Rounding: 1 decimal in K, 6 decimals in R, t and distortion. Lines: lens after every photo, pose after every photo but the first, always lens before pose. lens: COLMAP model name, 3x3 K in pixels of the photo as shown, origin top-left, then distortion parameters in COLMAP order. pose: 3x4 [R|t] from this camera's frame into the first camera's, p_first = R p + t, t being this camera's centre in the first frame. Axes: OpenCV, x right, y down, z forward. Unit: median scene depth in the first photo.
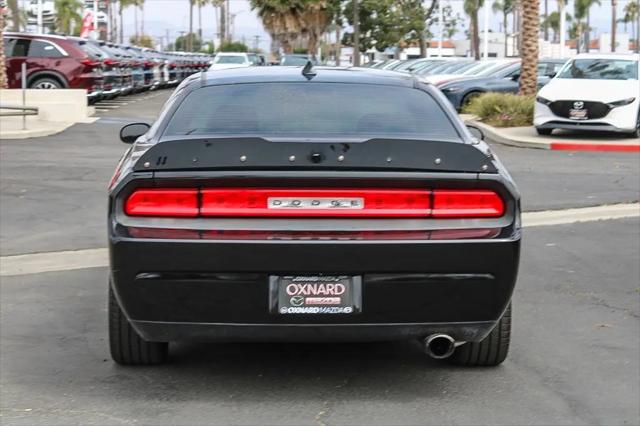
lens RADIAL K [[1513.9, 0, 321.6], [0, 1513.9, 213.2], [0, 0, 1]] dist [-0.064257, 0.000000]
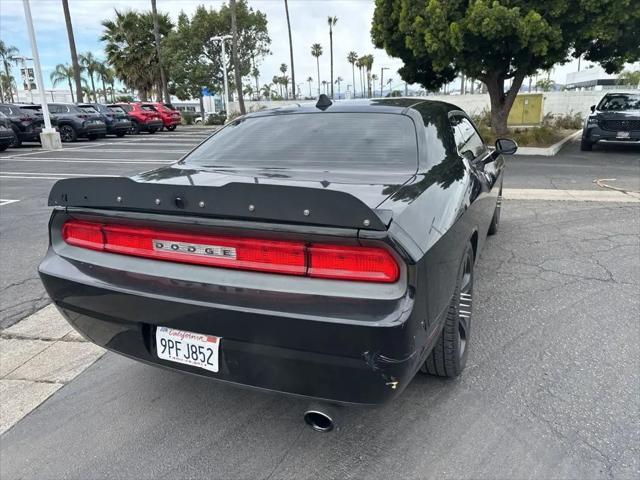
lens RADIAL K [[451.0, 0, 317.1], [0, 451.0, 237.6], [0, 0, 1]] dist [0.035061, -0.035352]
pose [[0.894826, 0.080682, -0.439063, 0.185341], [-0.005302, 0.985384, 0.170267, -0.061115], [0.446383, -0.150032, 0.882175, 0.790560]]
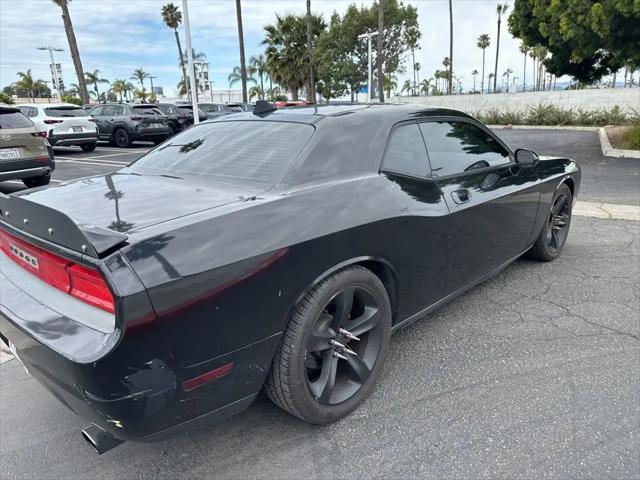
lens RADIAL K [[451.0, 0, 318.7], [0, 451.0, 241.1], [0, 0, 1]] dist [0.035061, -0.035352]
pose [[0.699140, 0.159350, -0.697001, 0.332126], [-0.032818, 0.980972, 0.191354, -0.077401], [0.714231, -0.110910, 0.691067, 0.933250]]
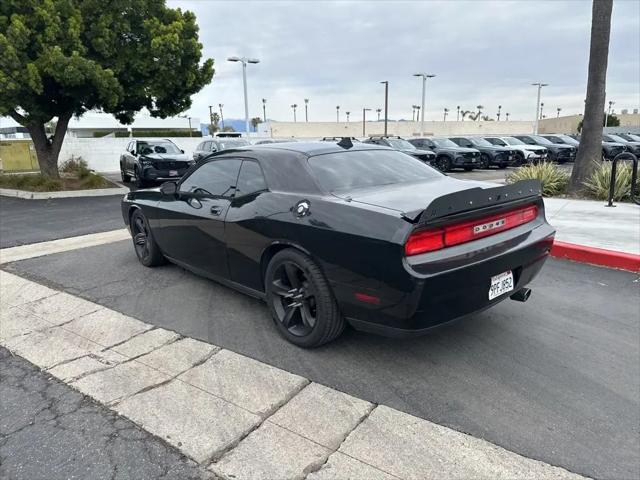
lens RADIAL K [[451.0, 0, 315.8], [0, 451.0, 236.2], [0, 0, 1]] dist [0.035061, -0.035352]
pose [[0.780328, -0.166001, 0.602936, -0.427702], [0.106003, 0.985285, 0.134079, -0.077755], [-0.616321, -0.040712, 0.786442, 0.742235]]
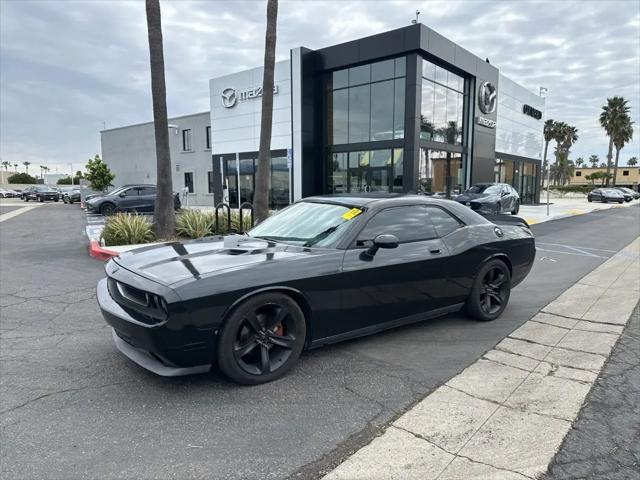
lens RADIAL K [[451.0, 0, 317.9], [0, 451.0, 241.1], [0, 0, 1]] dist [0.035061, -0.035352]
pose [[-0.570977, -0.120177, 0.812123, -0.624431], [0.068621, 0.978780, 0.193084, -0.207183], [-0.818093, 0.165975, -0.550614, 1.841321]]
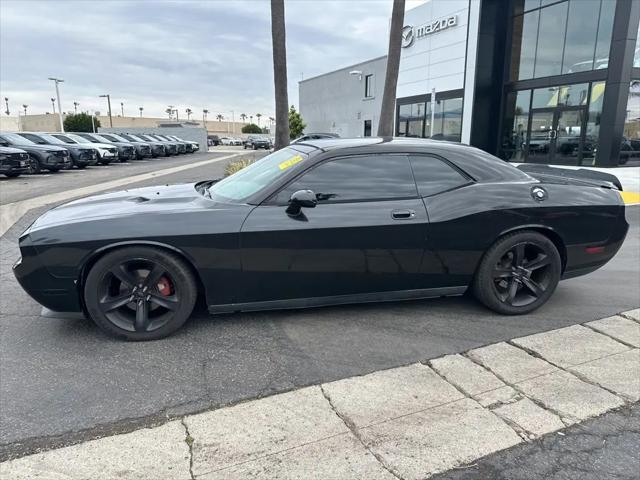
lens RADIAL K [[451.0, 0, 317.0], [0, 451.0, 243.5], [0, 0, 1]] dist [0.035061, -0.035352]
pose [[-0.156242, -0.250508, 0.955423, -0.661243], [0.098271, 0.958561, 0.267401, -0.163677], [-0.982818, 0.135669, -0.125150, 1.479253]]
